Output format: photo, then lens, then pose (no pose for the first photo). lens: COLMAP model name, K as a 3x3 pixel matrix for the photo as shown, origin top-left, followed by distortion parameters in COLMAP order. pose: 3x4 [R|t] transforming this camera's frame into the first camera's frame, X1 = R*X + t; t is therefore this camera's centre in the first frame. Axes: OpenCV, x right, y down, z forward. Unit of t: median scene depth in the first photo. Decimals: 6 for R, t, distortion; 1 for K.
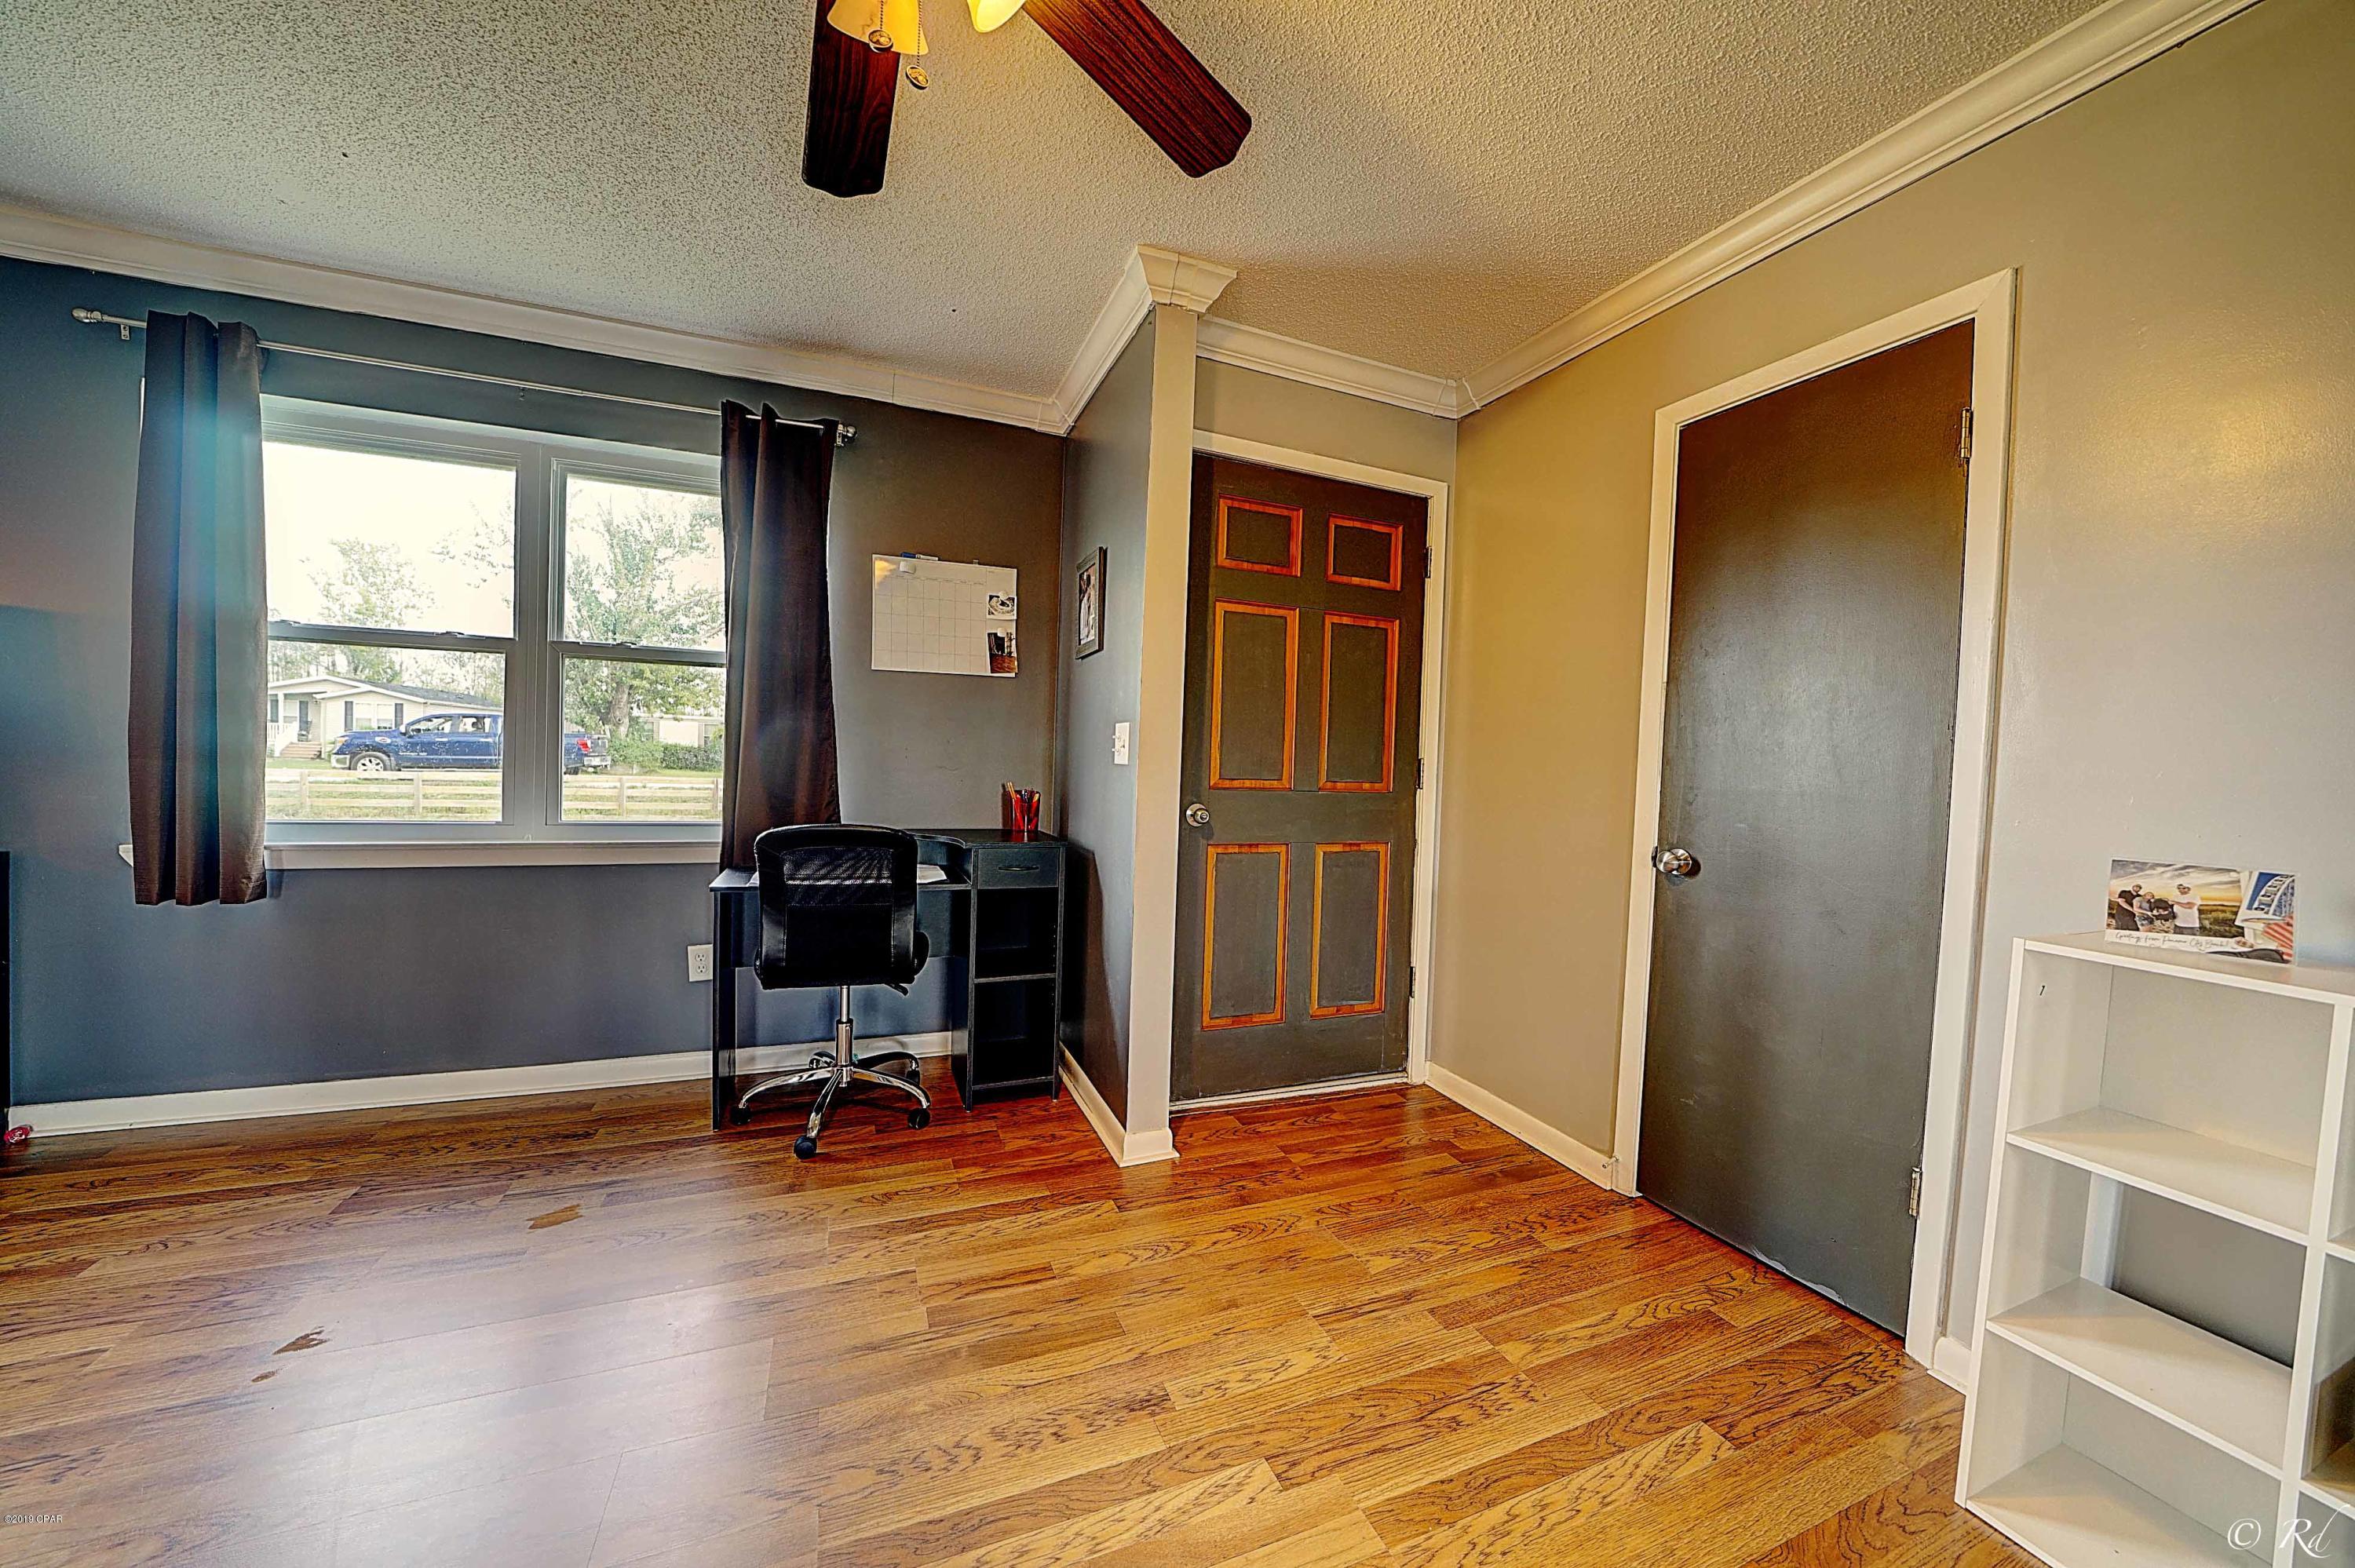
lens RADIAL K [[814.3, 0, 1176.0], [0, 814.3, 787.6], [0, 0, 1]] dist [-0.025256, 0.002731]
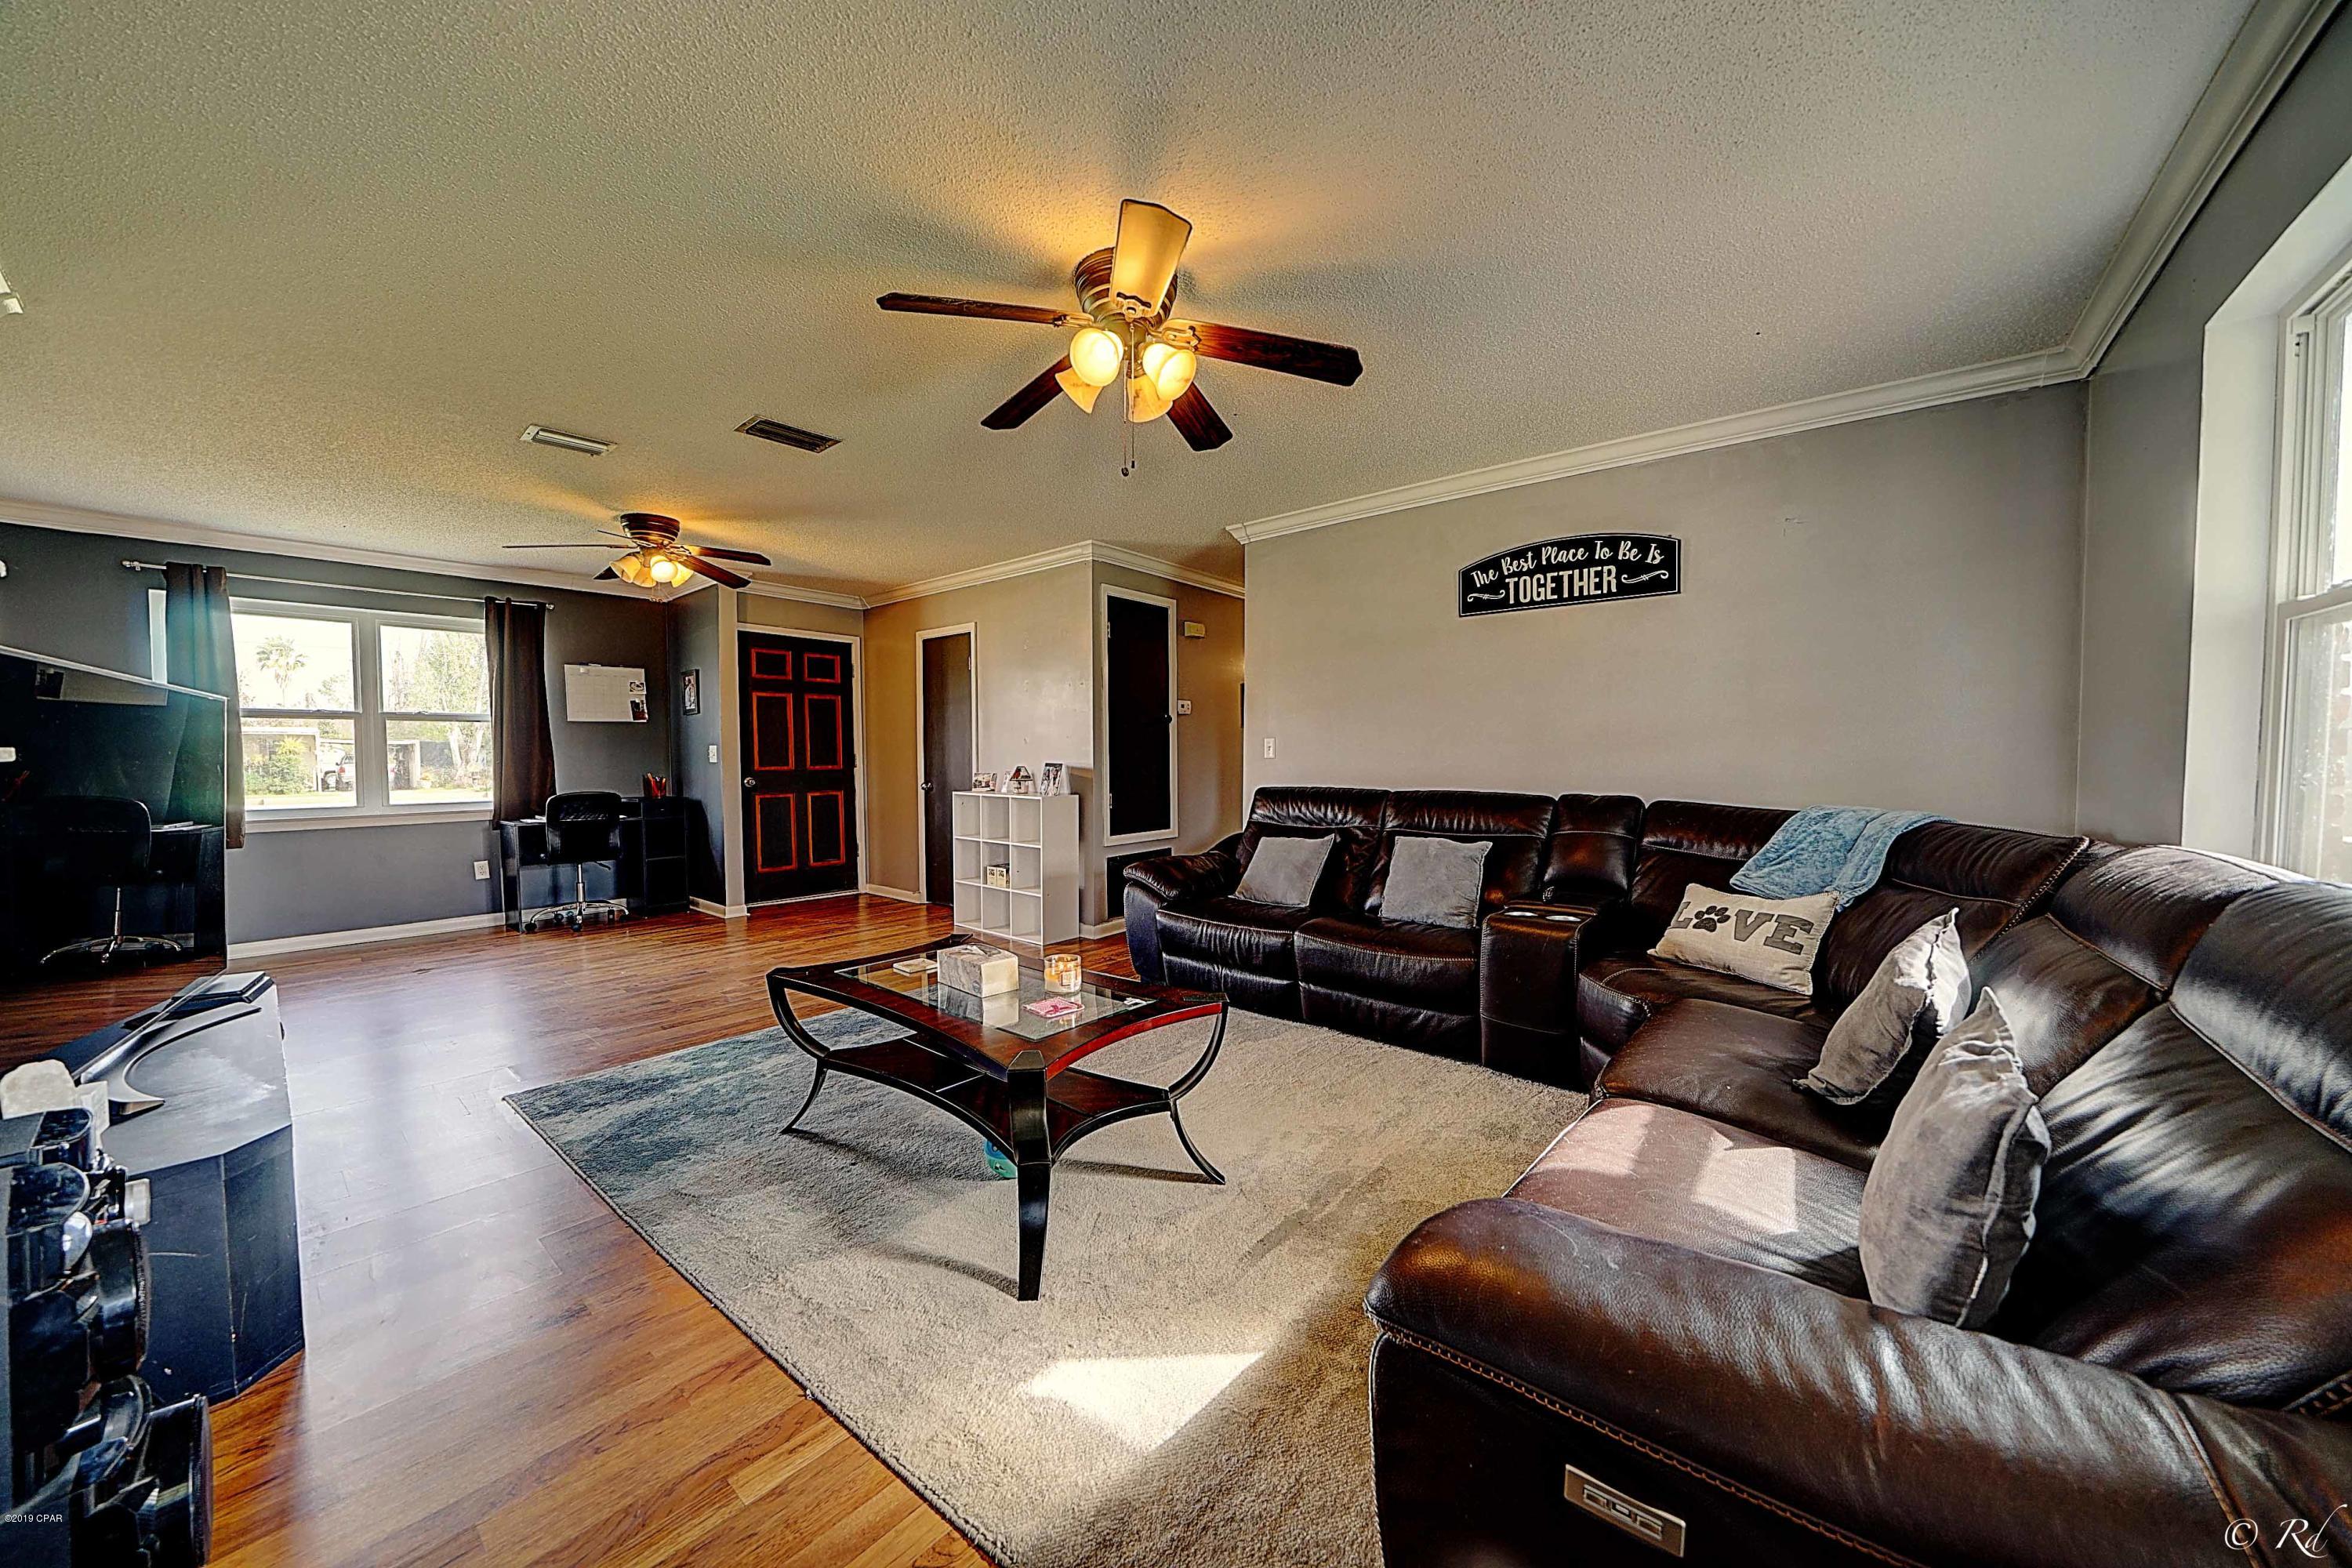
lens RADIAL K [[813.4, 0, 1171.1], [0, 813.4, 793.7], [0, 0, 1]] dist [-0.025256, 0.002731]
pose [[0.879841, -0.060223, 0.471437, -0.005950], [0.050934, 0.998175, 0.032453, 0.054189], [-0.472530, -0.004541, 0.881303, -1.699984]]
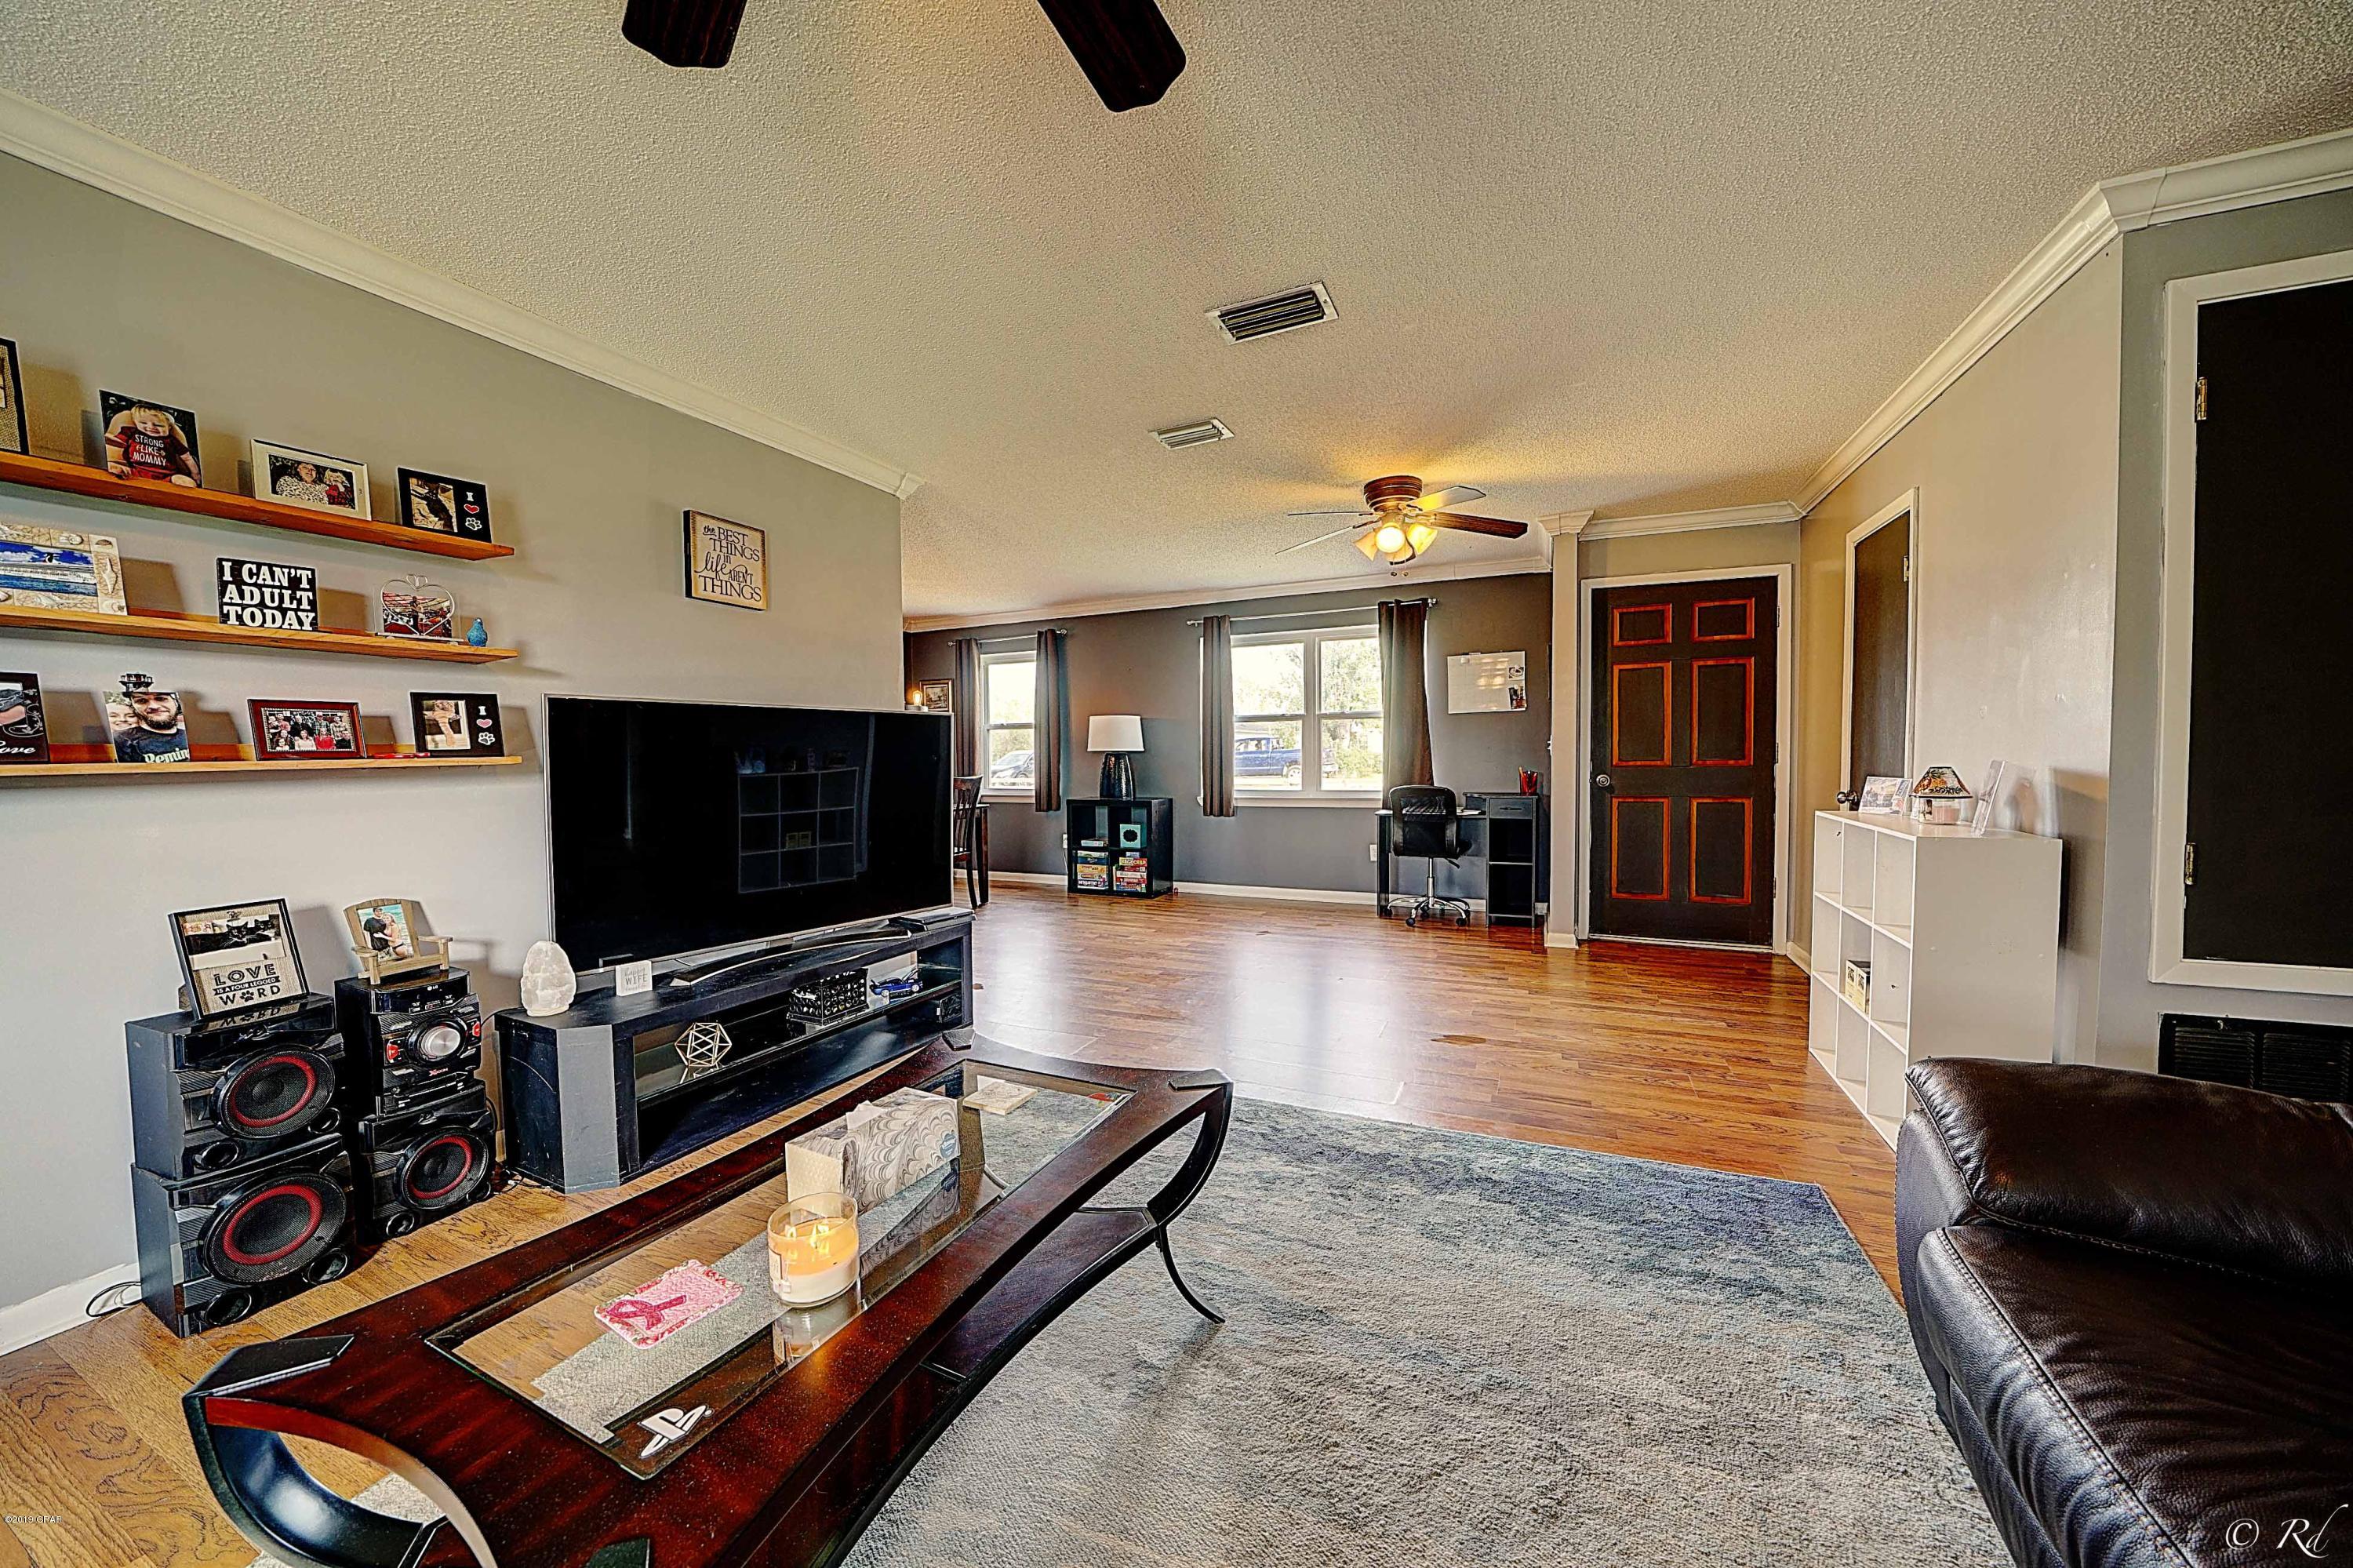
lens RADIAL K [[813.7, 0, 1176.7], [0, 813.7, 788.6], [0, 0, 1]] dist [-0.025256, 0.002731]
pose [[0.691632, -0.012617, -0.722140, 0.699405], [0.010980, 0.999916, -0.006954, 0.054920], [0.722166, -0.003119, 0.691712, -1.009401]]
